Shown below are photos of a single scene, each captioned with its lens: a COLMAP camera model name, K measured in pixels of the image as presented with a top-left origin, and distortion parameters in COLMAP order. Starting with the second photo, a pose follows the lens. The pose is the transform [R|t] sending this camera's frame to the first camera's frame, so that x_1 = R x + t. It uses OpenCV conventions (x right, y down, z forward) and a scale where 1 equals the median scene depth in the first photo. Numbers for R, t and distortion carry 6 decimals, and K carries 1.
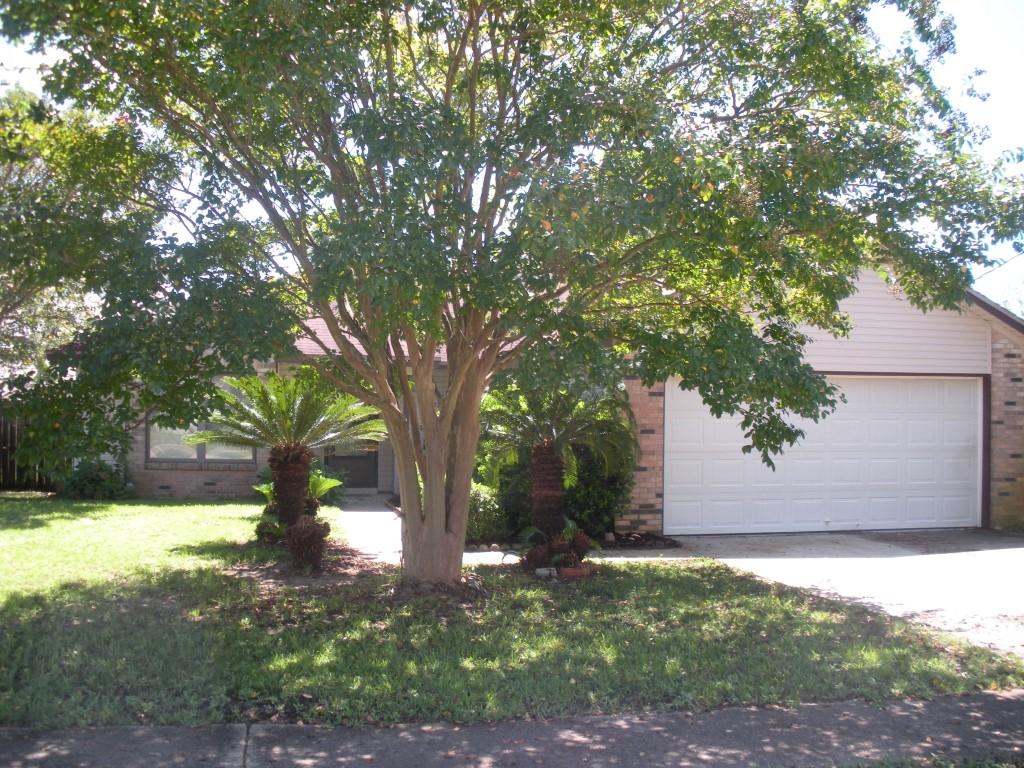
lens RADIAL K [[1121.5, 0, 475.8], [0, 1121.5, 385.4], [0, 0, 1]] dist [-0.327451, 0.442308]
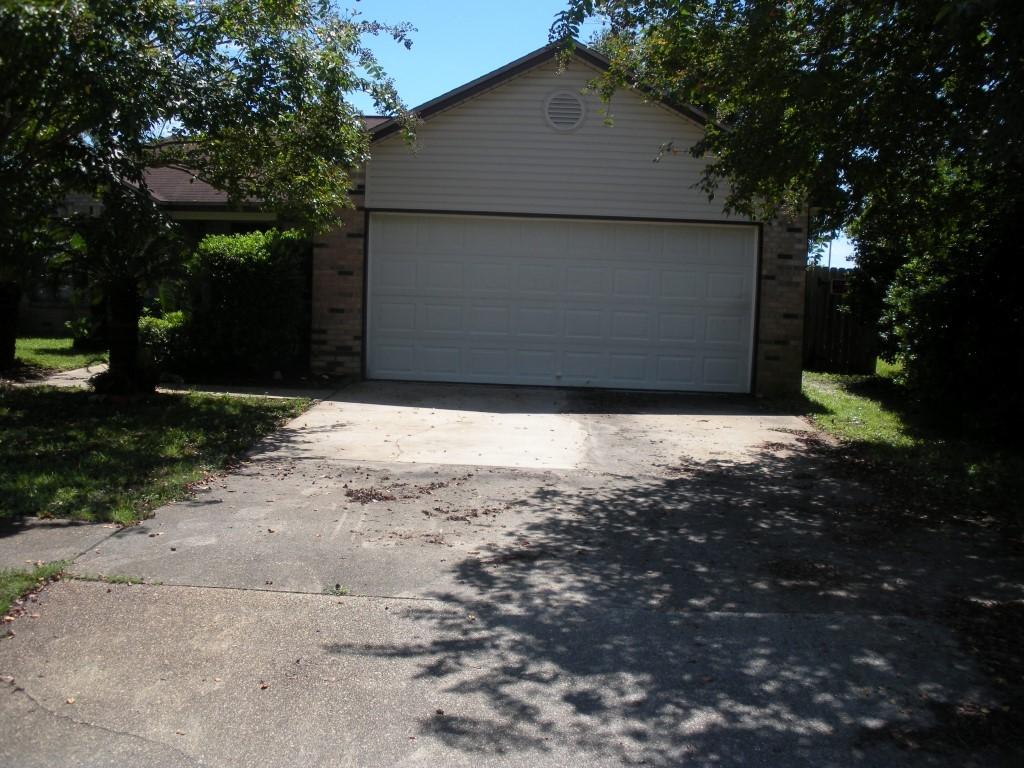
lens RADIAL K [[1121.5, 0, 475.8], [0, 1121.5, 385.4], [0, 0, 1]] dist [-0.327451, 0.442308]
pose [[0.973470, 0.044464, -0.224454, 0.832394], [-0.015420, 0.991456, 0.129527, 0.017534], [0.228295, -0.122630, 0.965838, 0.092562]]
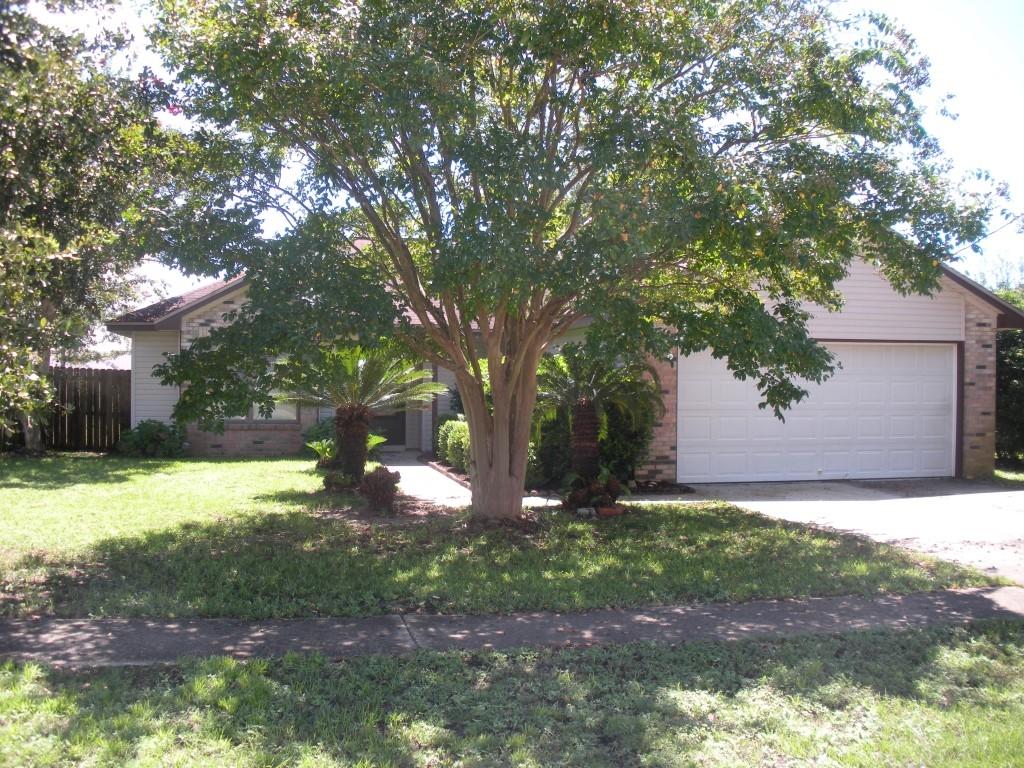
lens RADIAL K [[1121.5, 0, 475.8], [0, 1121.5, 385.4], [0, 0, 1]] dist [-0.327451, 0.442308]
pose [[0.999889, -0.005117, 0.014009, -0.088680], [0.004638, 0.999410, 0.034036, -0.008021], [-0.014175, -0.033967, 0.999322, -0.222627]]
